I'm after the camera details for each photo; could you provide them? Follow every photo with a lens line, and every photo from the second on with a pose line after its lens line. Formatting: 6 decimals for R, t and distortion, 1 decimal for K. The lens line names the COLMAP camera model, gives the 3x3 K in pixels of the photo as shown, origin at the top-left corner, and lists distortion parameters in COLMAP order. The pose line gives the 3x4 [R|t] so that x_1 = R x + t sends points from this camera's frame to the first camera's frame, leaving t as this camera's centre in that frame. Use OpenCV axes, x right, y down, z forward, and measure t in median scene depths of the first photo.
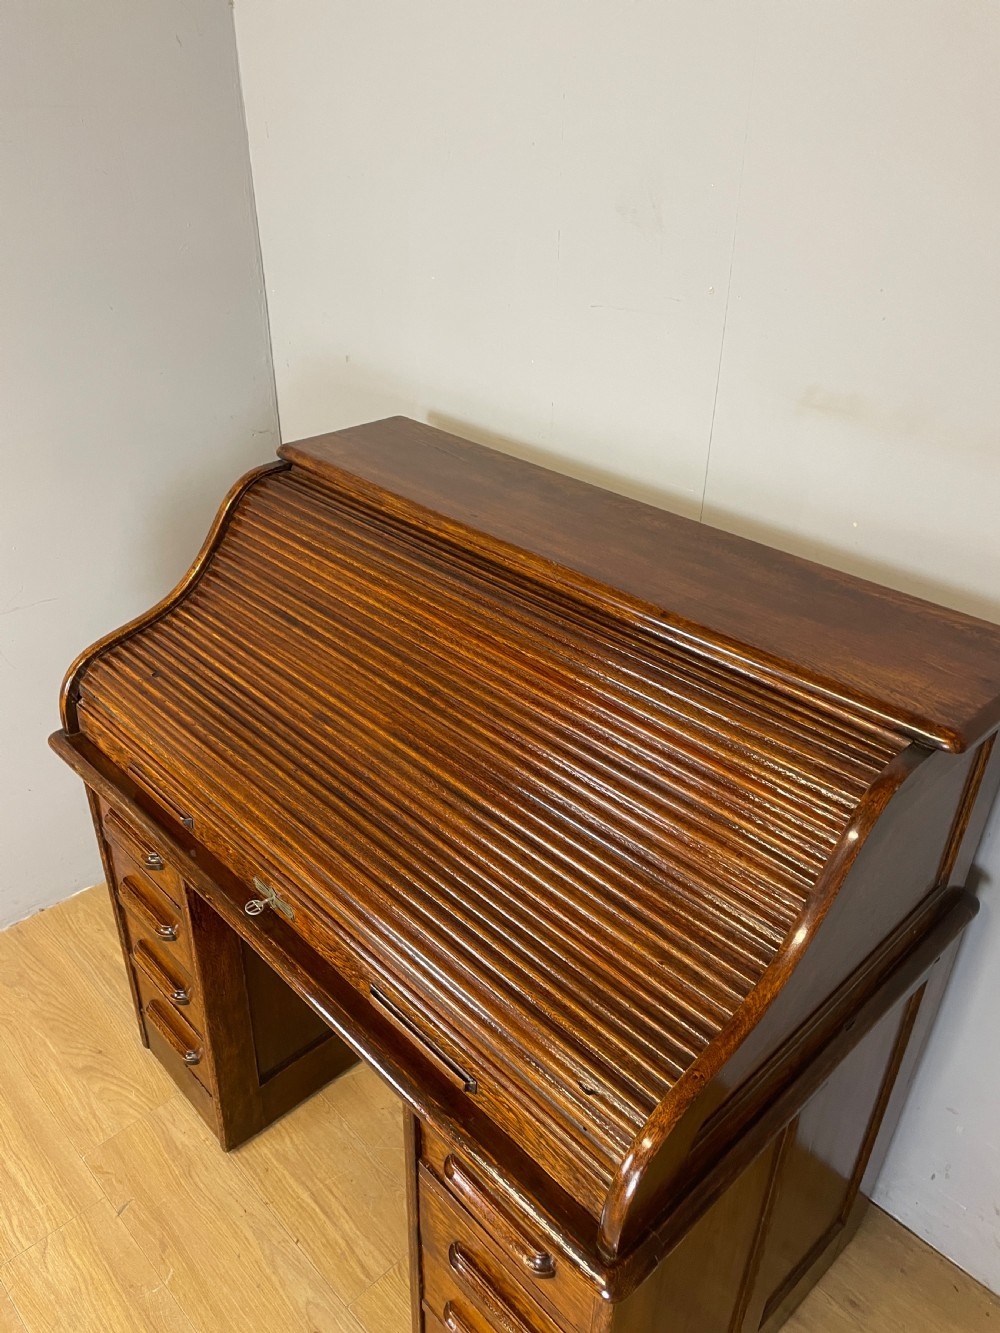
lens RADIAL K [[1010.5, 0, 500.0], [0, 1010.5, 666.5], [0, 0, 1]] dist [0.100579, -0.121160]
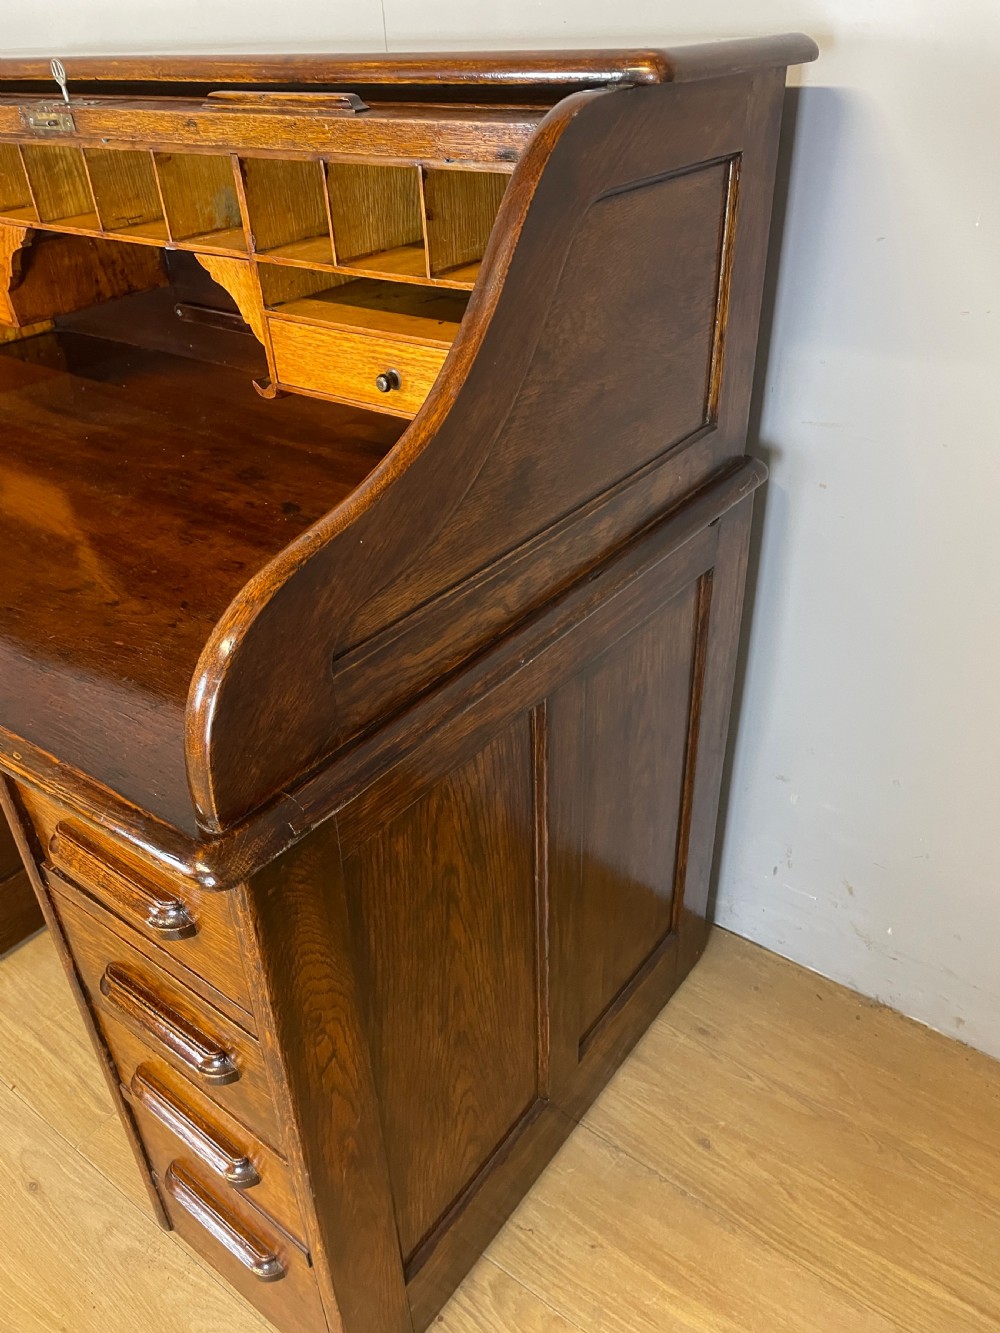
lens RADIAL K [[1011.6, 0, 498.2], [0, 1011.6, 656.3], [0, 0, 1]] dist [0.114885, -0.141949]
pose [[0.985388, -0.131272, 0.108528, 0.123605], [0.128061, 0.991110, 0.036077, 0.253579], [-0.112299, -0.021652, 0.993439, 0.187670]]
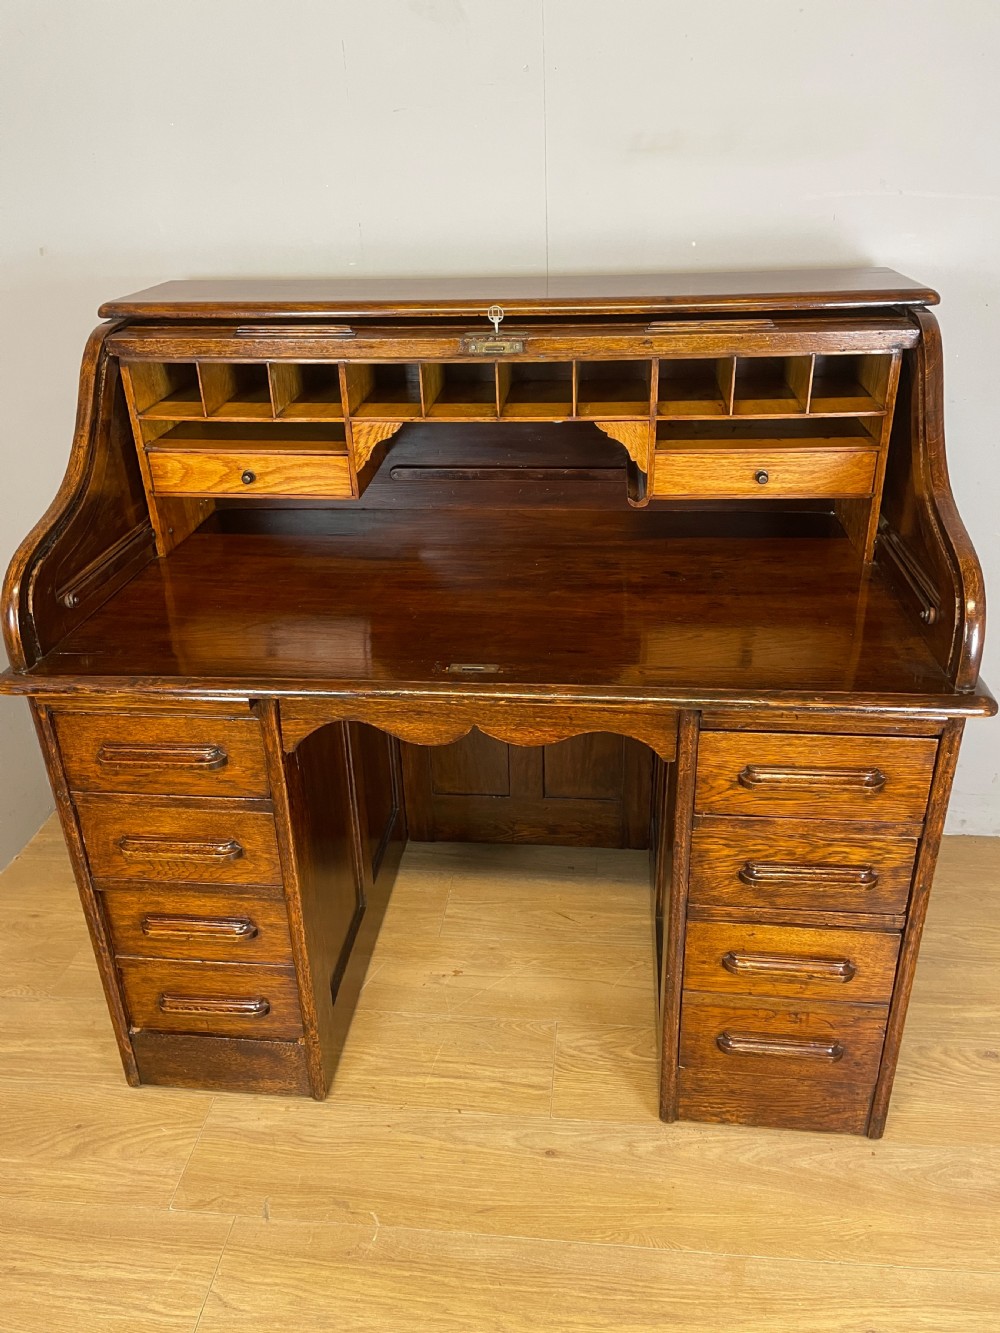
lens RADIAL K [[1010.5, 0, 500.0], [0, 1010.5, 666.5], [0, 0, 1]] dist [0.100579, -0.121160]
pose [[0.761174, -0.331450, 0.557454, -0.554997], [0.363976, 0.929735, 0.055811, 0.145611], [-0.536783, 0.160418, 0.828330, 0.148192]]
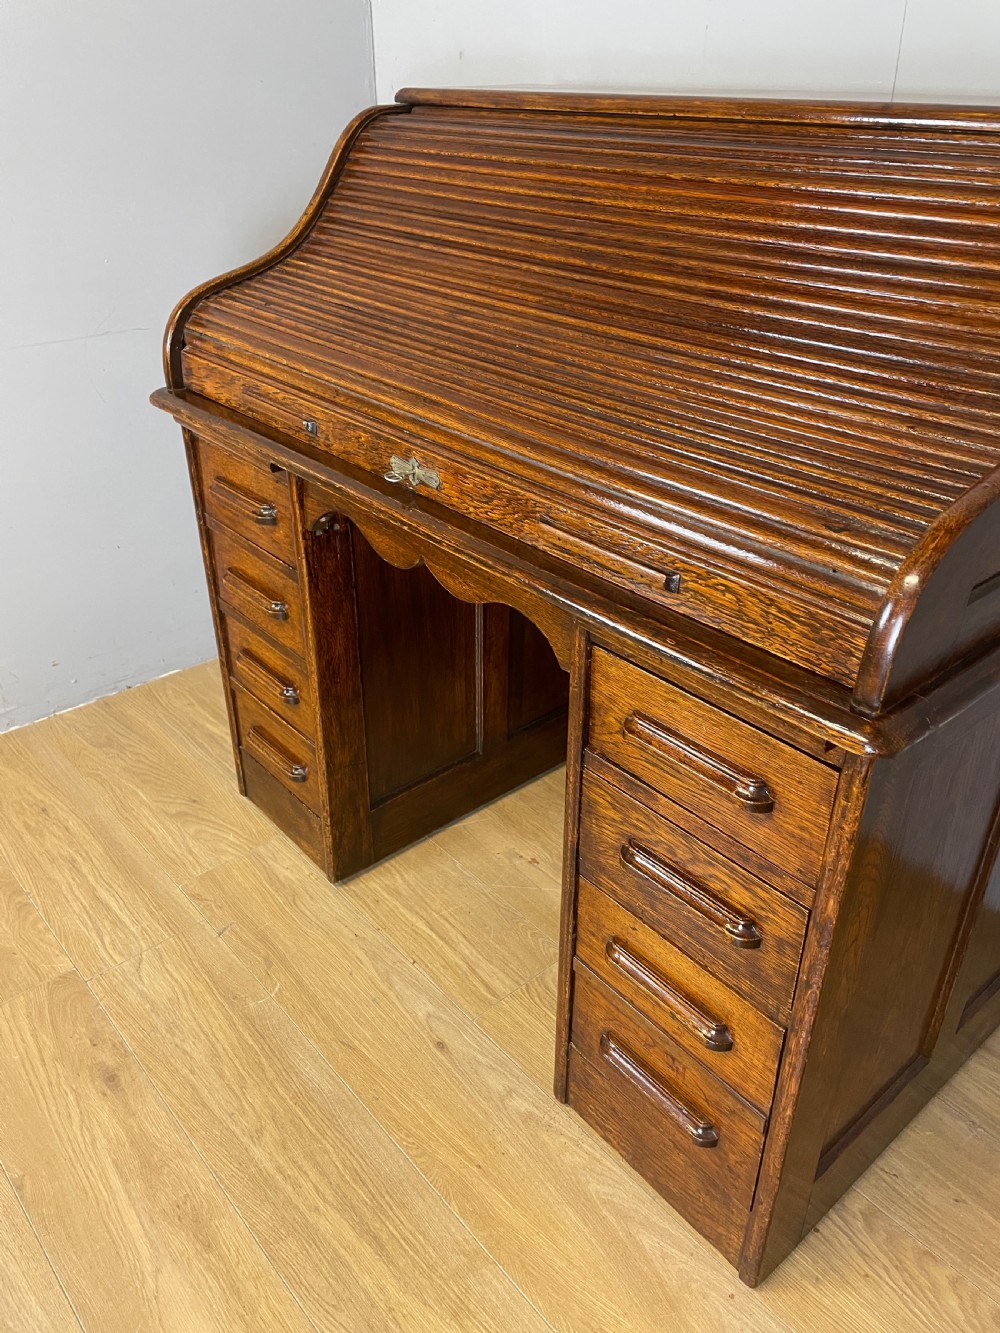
lens RADIAL K [[1011.6, 0, 498.2], [0, 1011.6, 656.3], [0, 0, 1]] dist [0.114885, -0.141949]
pose [[0.998634, 0.008751, -0.051513, -0.078328], [-0.009066, 0.999942, -0.005874, 0.292704], [0.051458, 0.006332, 0.998655, 0.100435]]
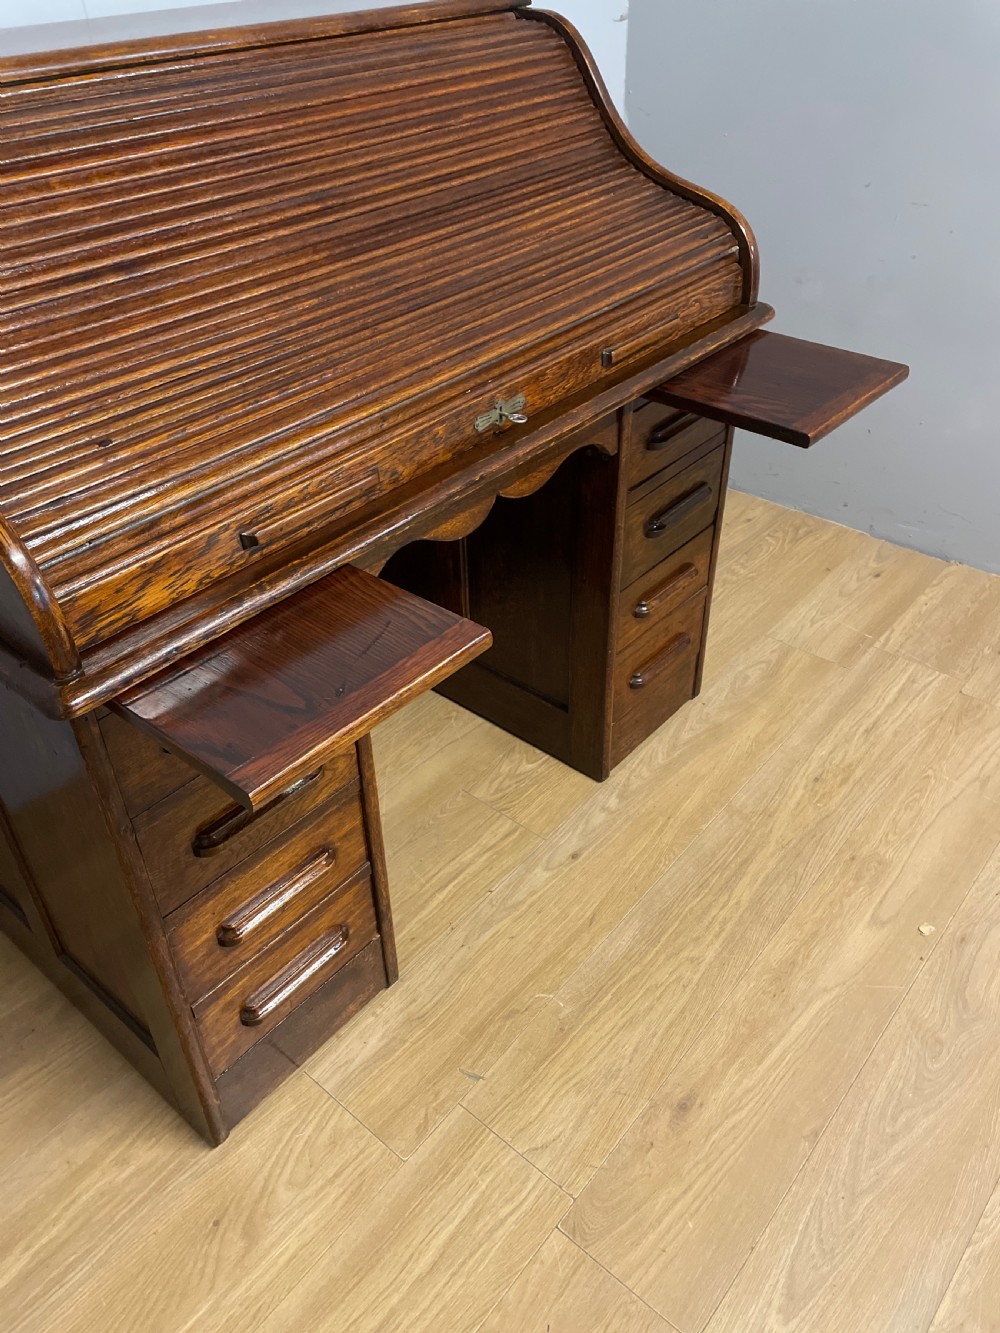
lens RADIAL K [[1005.2, 0, 497.6], [0, 1005.2, 658.1], [0, 0, 1]] dist [0.102008, -0.125812]
pose [[-0.106518, -0.615058, 0.781254, -0.802147], [0.517311, 0.636729, 0.571809, -0.115587], [-0.849143, 0.465060, 0.250353, 0.660133]]
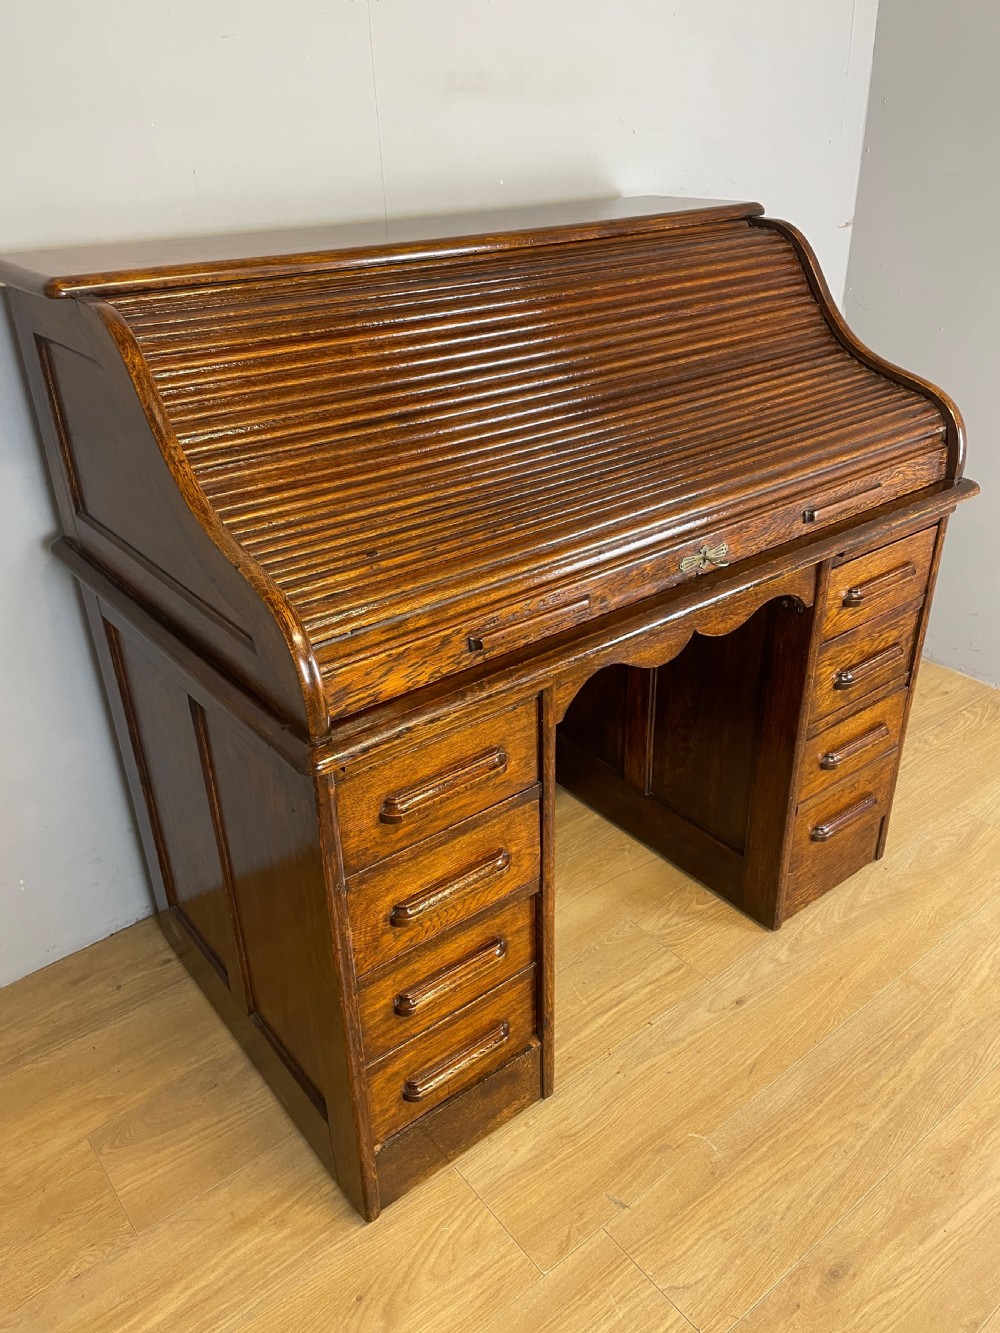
lens RADIAL K [[1006.1, 0, 504.8], [0, 1006.1, 667.5], [0, 0, 1]] dist [0.098925, -0.125188]
pose [[0.088392, -0.496746, 0.863383, -0.869162], [0.523434, 0.760617, 0.384031, -0.133669], [-0.847469, 0.417979, 0.327246, 0.666944]]
